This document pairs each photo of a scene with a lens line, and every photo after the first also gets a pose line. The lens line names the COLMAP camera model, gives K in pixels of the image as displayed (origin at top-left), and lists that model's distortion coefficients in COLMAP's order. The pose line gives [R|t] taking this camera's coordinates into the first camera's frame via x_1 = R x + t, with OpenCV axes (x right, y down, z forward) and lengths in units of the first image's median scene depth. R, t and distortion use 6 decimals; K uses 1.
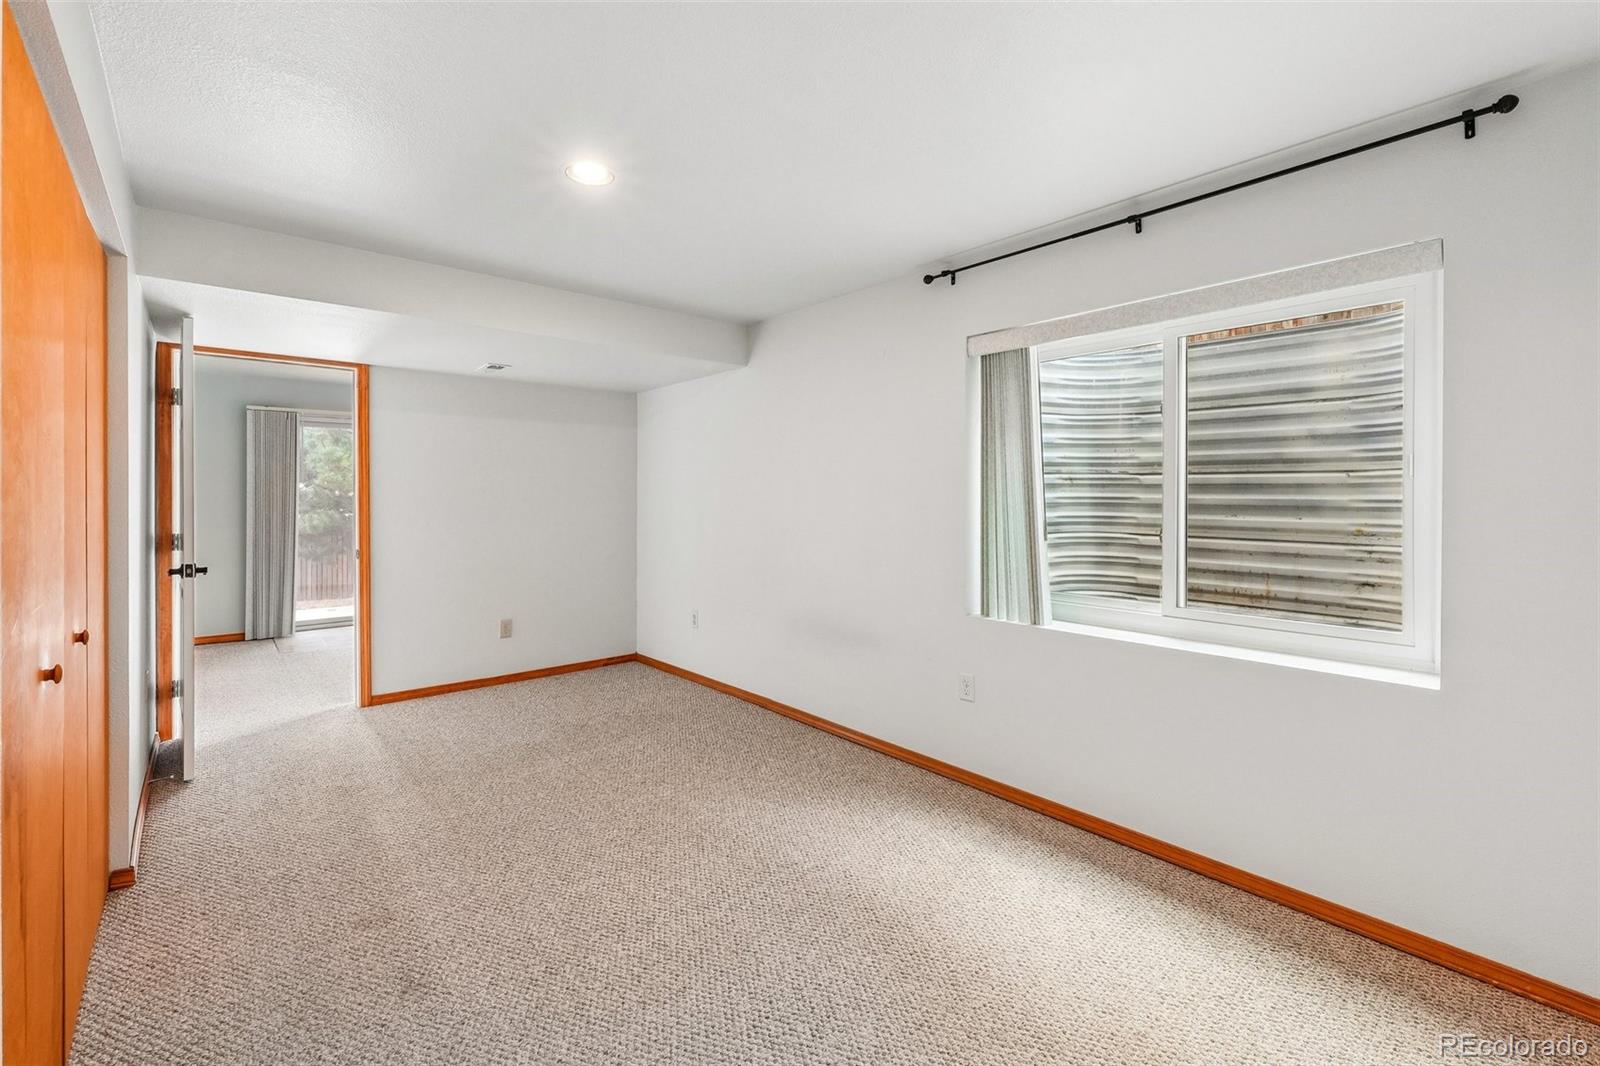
lens RADIAL K [[680.3, 0, 795.8], [0, 680.3, 515.0], [0, 0, 1]] dist [-0.000336, 0.000238]
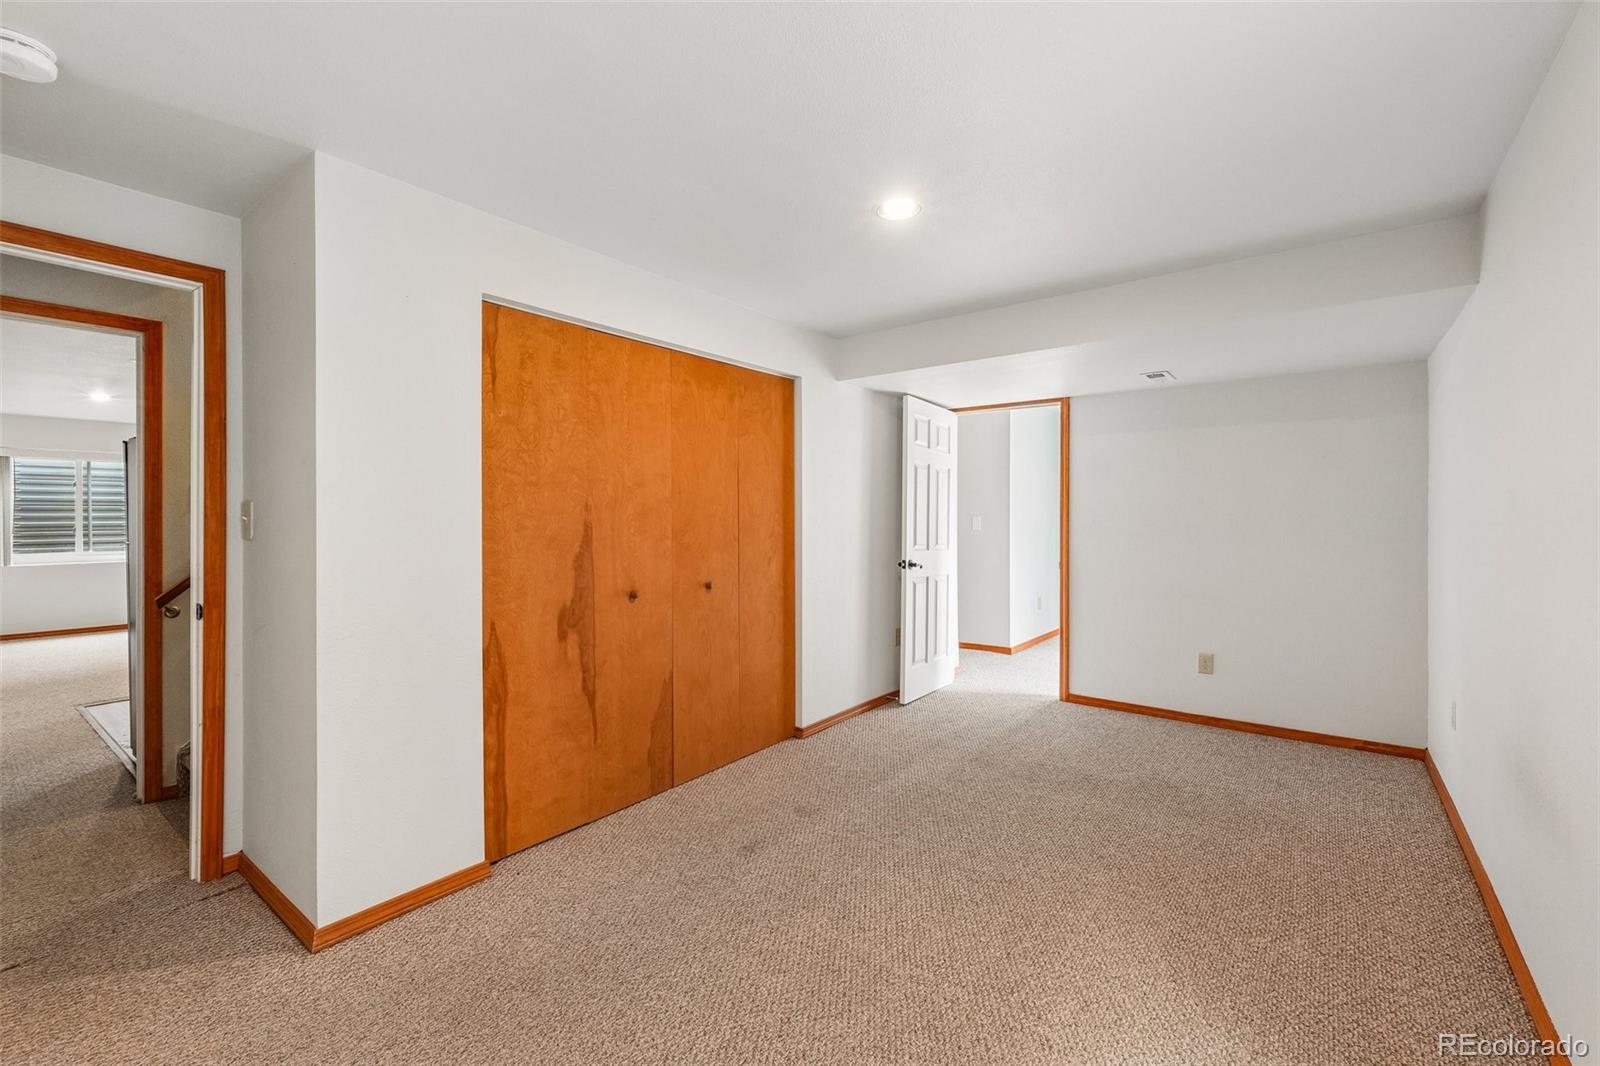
lens RADIAL K [[680.3, 0, 795.8], [0, 680.3, 515.0], [0, 0, 1]] dist [-0.000336, 0.000238]
pose [[0.185244, -0.002901, -0.982688, 0.406756], [-0.023255, 0.999703, -0.007335, -0.007637], [0.982417, 0.024211, 0.185121, 0.364293]]
